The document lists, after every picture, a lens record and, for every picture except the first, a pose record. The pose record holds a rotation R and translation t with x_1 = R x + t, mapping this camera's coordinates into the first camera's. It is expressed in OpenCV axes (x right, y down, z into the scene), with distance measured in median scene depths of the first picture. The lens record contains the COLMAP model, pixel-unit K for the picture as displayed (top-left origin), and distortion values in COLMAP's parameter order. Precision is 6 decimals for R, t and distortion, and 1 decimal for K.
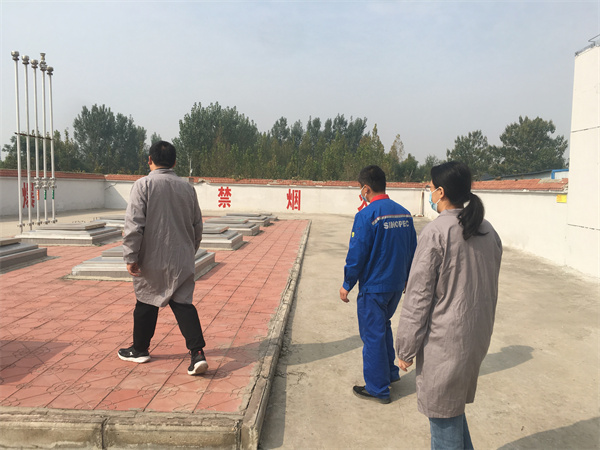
lens RADIAL K [[518.8, 0, 298.8], [0, 518.8, 223.0], [0, 0, 1]] dist [0.078376, -0.060502]
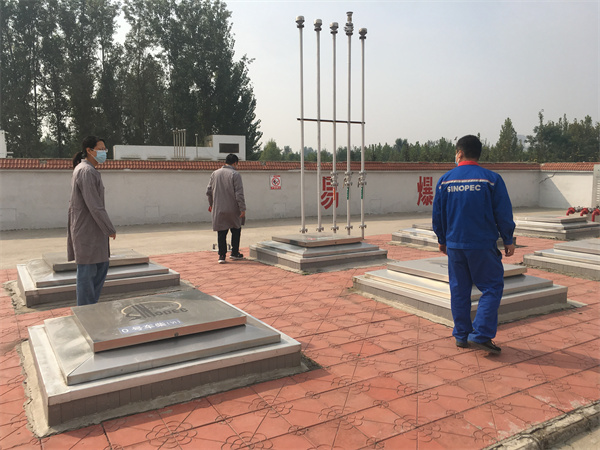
lens RADIAL K [[518.8, 0, 310.3], [0, 518.8, 207.7], [0, 0, 1]] dist [0.078376, -0.060502]
pose [[0.564061, 0.035675, -0.824962, 0.133087], [-0.044668, 0.998922, 0.012656, -0.039924], [0.824524, 0.029710, 0.565046, 0.525700]]
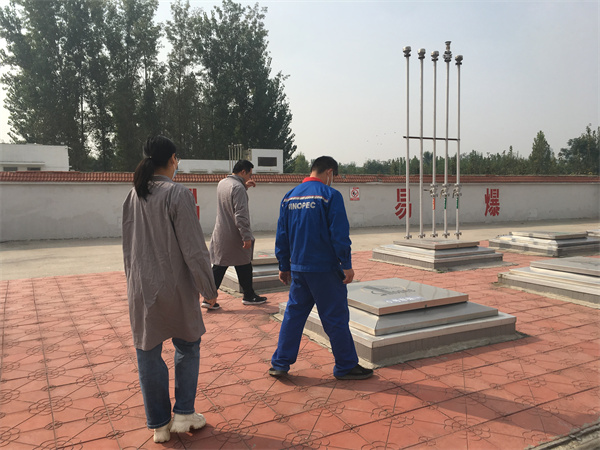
lens RADIAL K [[518.8, 0, 301.1], [0, 518.8, 207.4], [0, 0, 1]] dist [0.078376, -0.060502]
pose [[0.523030, 0.016857, -0.852147, 0.132839], [-0.048156, 0.998792, -0.009799, -0.027460], [0.850953, 0.046161, 0.523210, 0.354542]]
